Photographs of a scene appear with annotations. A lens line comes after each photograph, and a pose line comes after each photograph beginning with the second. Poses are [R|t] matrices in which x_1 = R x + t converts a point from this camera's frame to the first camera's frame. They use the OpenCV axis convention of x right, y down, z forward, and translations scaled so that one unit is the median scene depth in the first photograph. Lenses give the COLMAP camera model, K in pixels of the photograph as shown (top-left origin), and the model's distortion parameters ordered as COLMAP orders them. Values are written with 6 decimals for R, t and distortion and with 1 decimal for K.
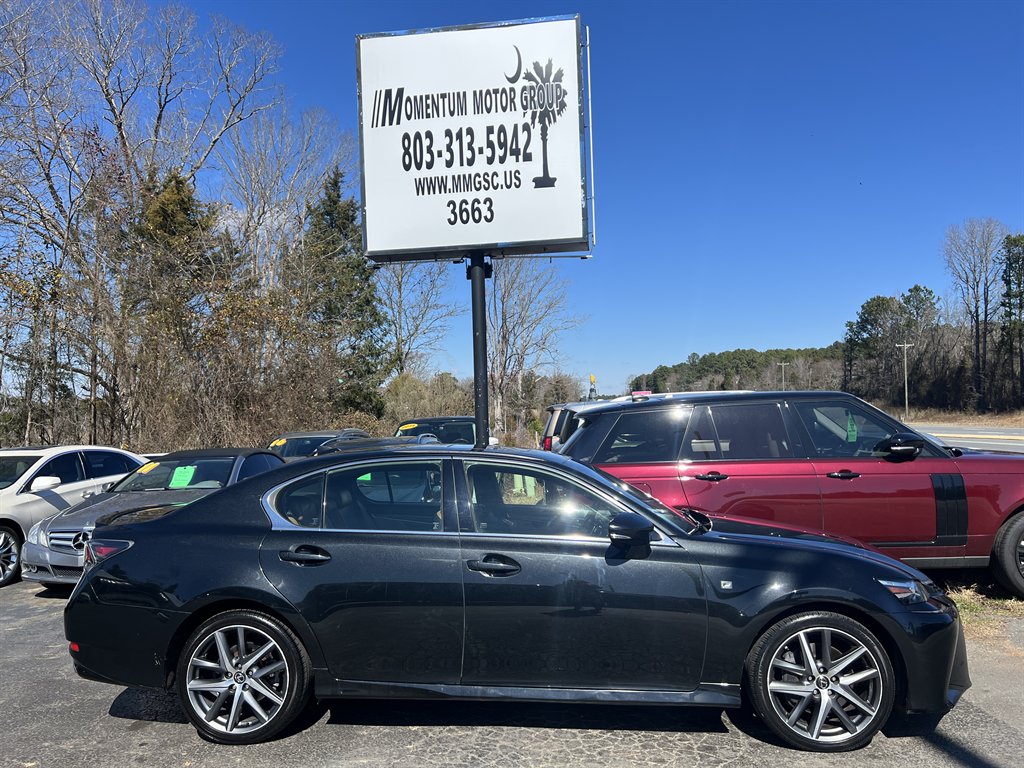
lens RADIAL K [[772.6, 0, 522.7], [0, 772.6, 409.5], [0, 0, 1]] dist [0.063978, -0.072584]
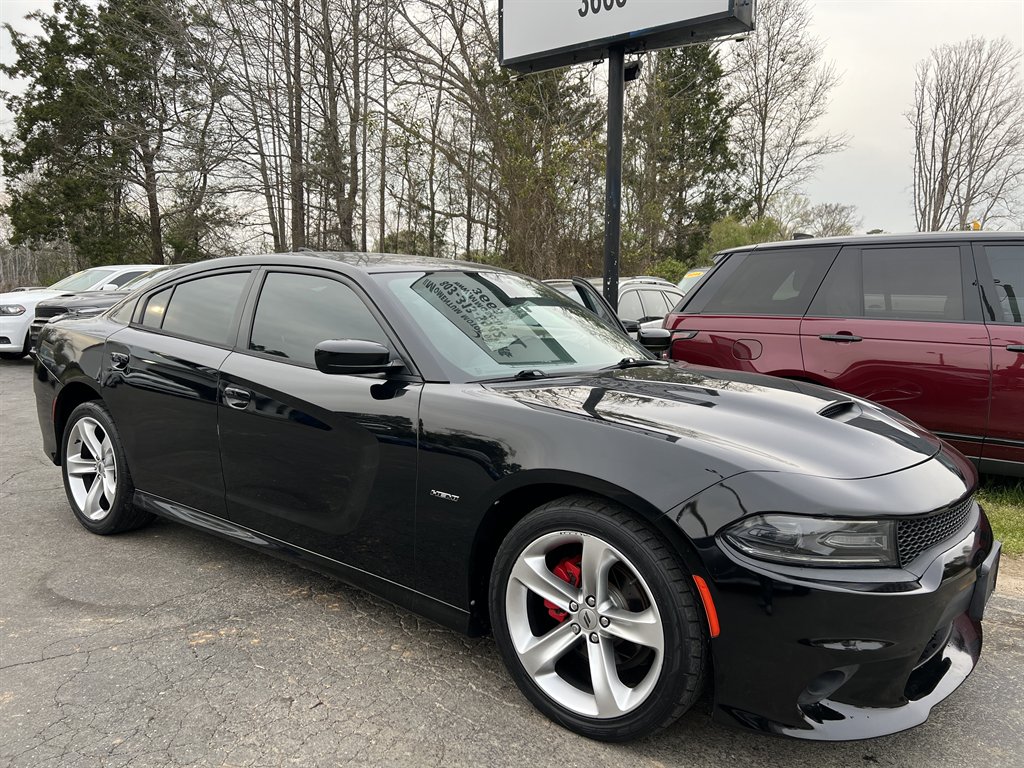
lens RADIAL K [[772.6, 0, 513.9], [0, 772.6, 398.8], [0, 0, 1]] dist [0.063978, -0.072584]
pose [[0.863752, 0.110655, -0.491618, 0.315880], [-0.027600, 0.984516, 0.173107, 0.031005], [0.503161, -0.135953, 0.853432, 0.165674]]
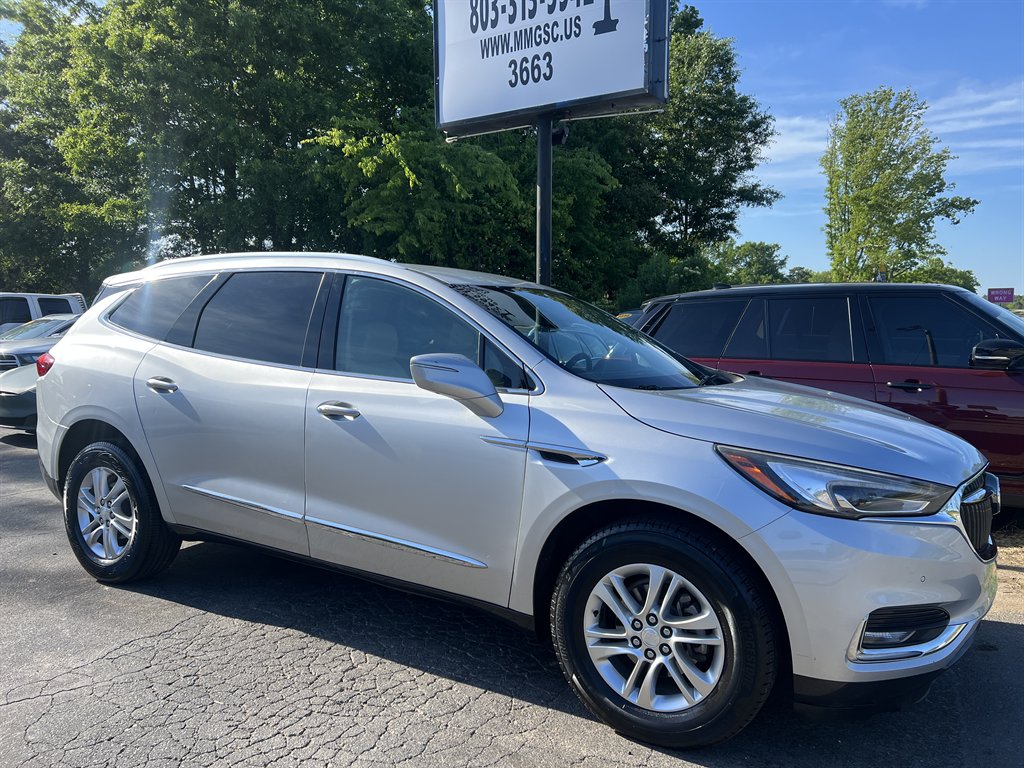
lens RADIAL K [[772.6, 0, 510.8], [0, 772.6, 395.4], [0, 0, 1]] dist [0.063978, -0.072584]
pose [[0.900058, 0.077024, -0.428908, 0.338074], [-0.026400, 0.992085, 0.122760, 0.014728], [0.434969, -0.099168, 0.894968, 0.122634]]
